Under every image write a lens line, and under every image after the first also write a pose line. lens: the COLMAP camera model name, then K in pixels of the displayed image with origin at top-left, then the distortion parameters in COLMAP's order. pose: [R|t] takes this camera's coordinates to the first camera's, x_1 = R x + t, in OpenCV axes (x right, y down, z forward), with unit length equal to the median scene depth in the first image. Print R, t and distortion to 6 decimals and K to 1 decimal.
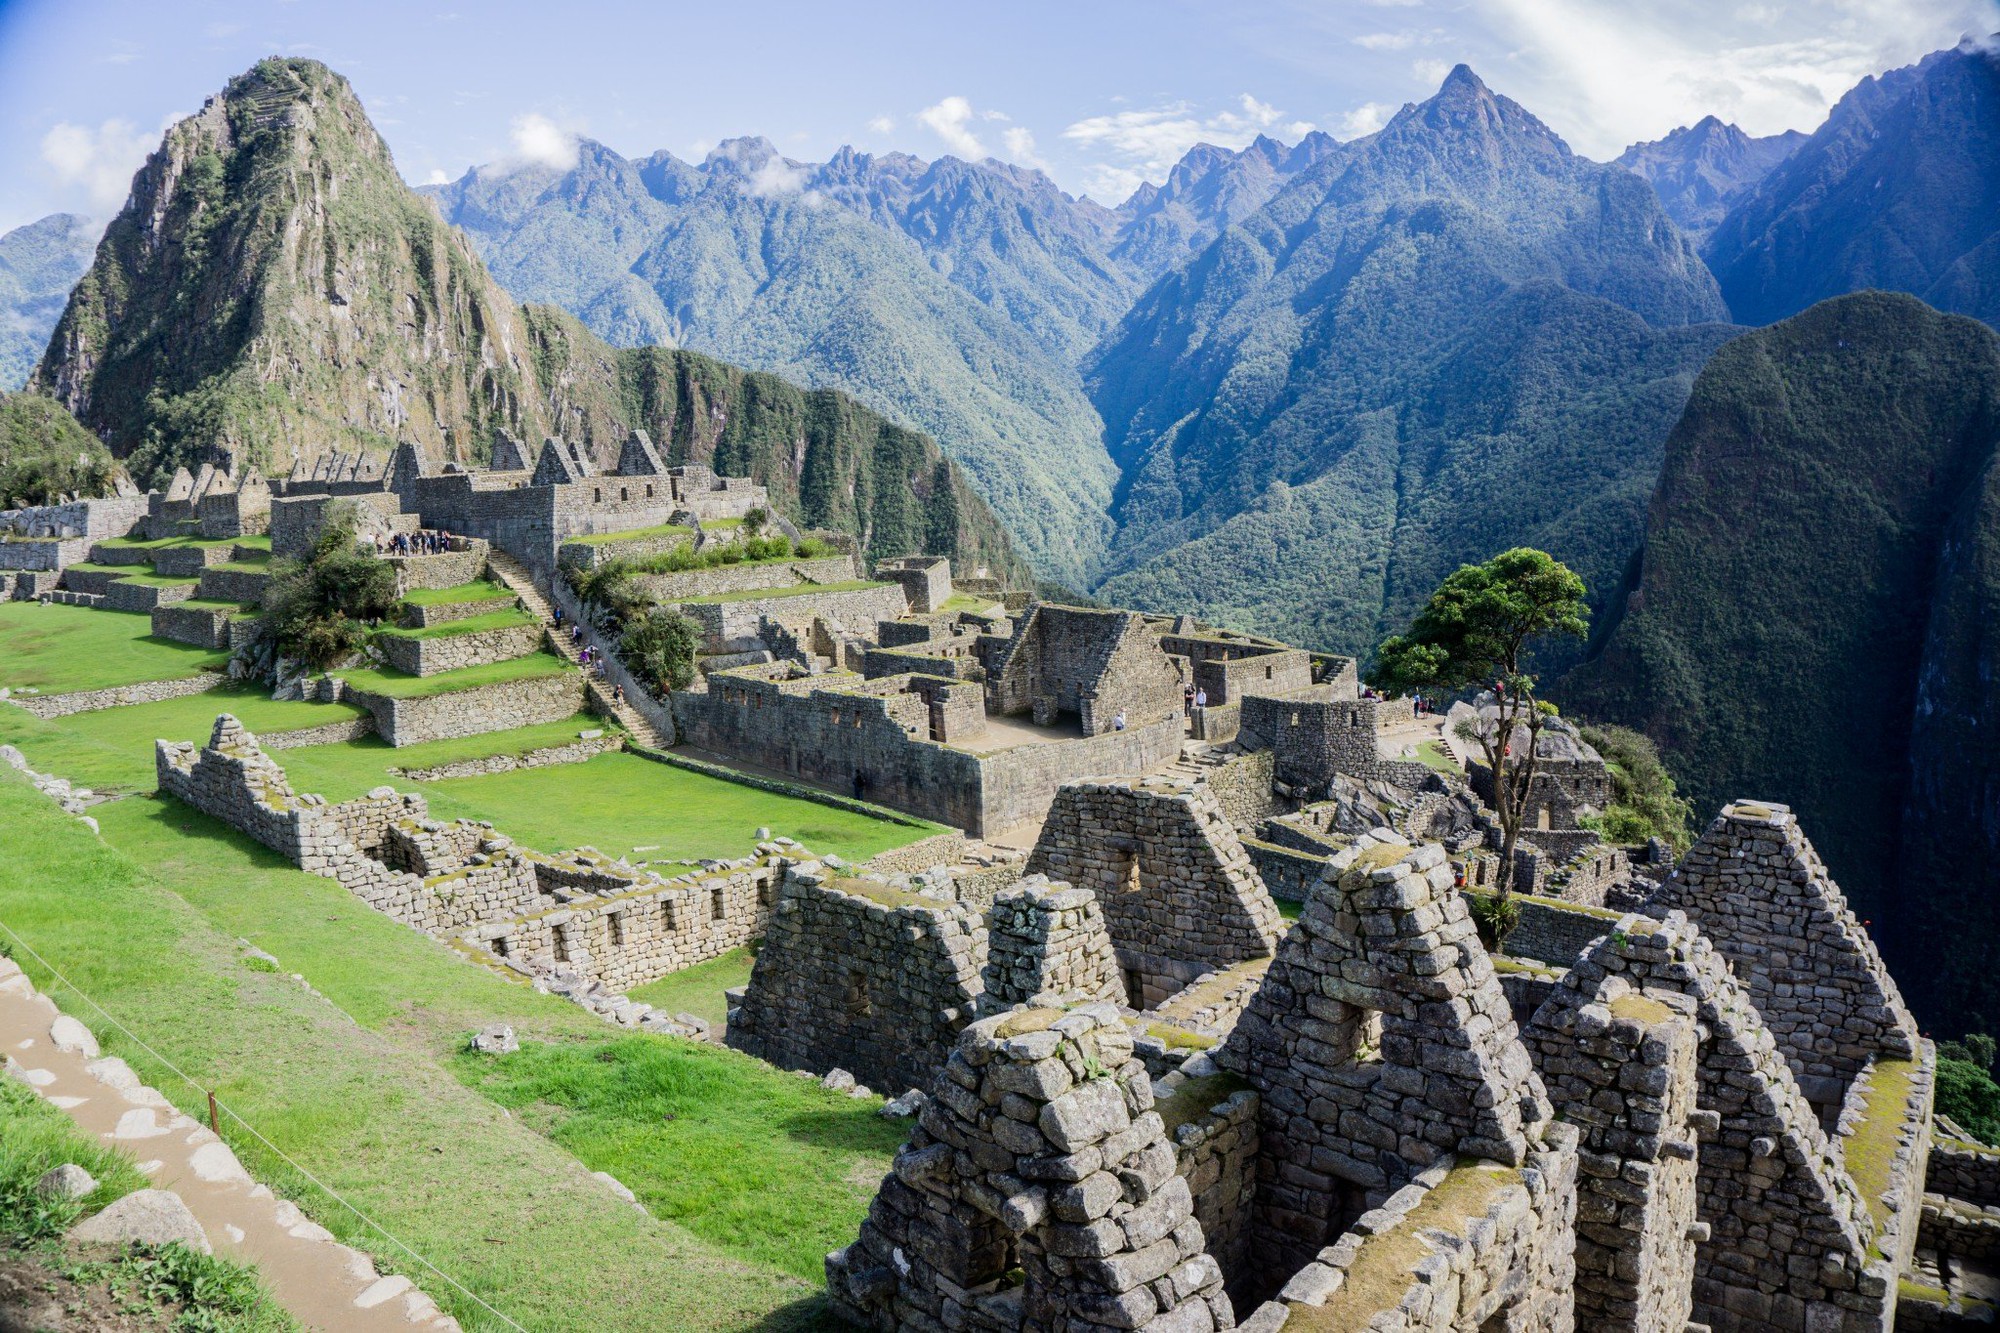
lens RADIAL K [[1401.3, 0, 1000.0], [0, 1401.3, 666.5], [0, 0, 1]] dist [-0.226873, 0.077168]
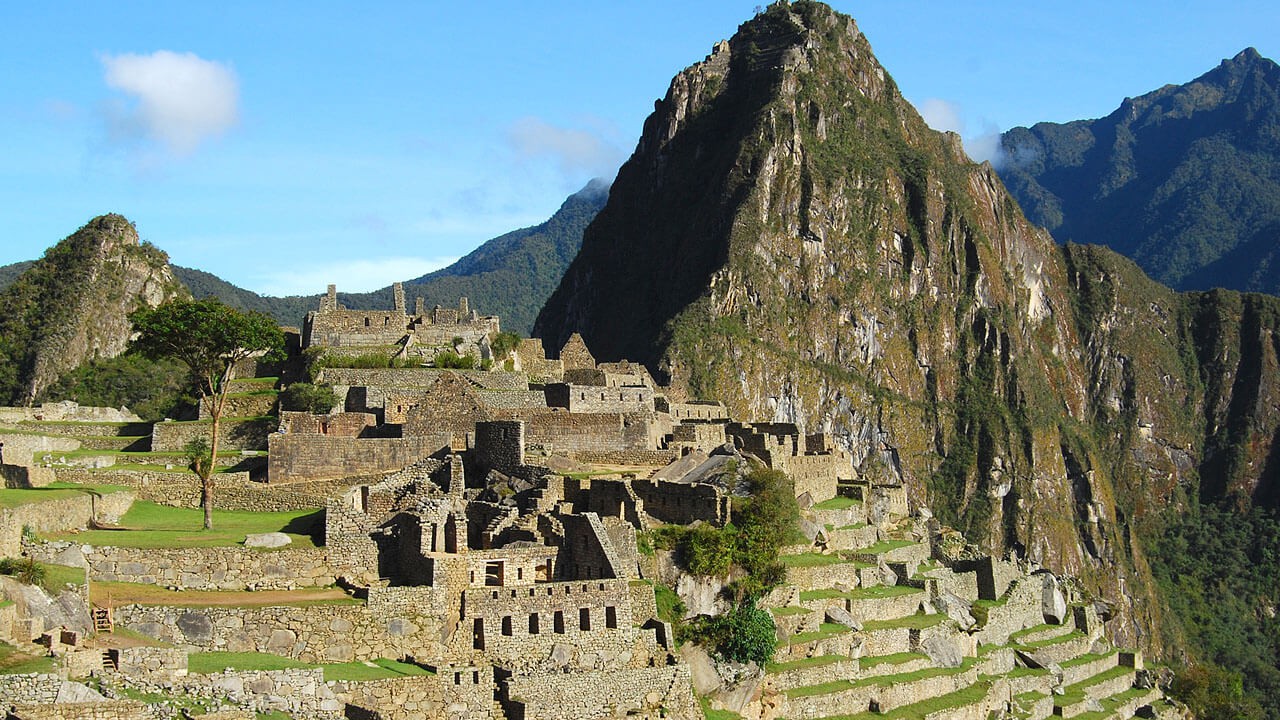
lens RADIAL K [[1585.2, 0, 640.6], [0, 1585.2, 440.0], [0, 0, 1]] dist [-0.081671, -0.029580]
pose [[0.780689, 0.021774, -0.624540, 0.161138], [-0.112045, 0.988075, -0.105610, 0.023443], [0.614793, 0.152426, 0.773819, -0.021784]]
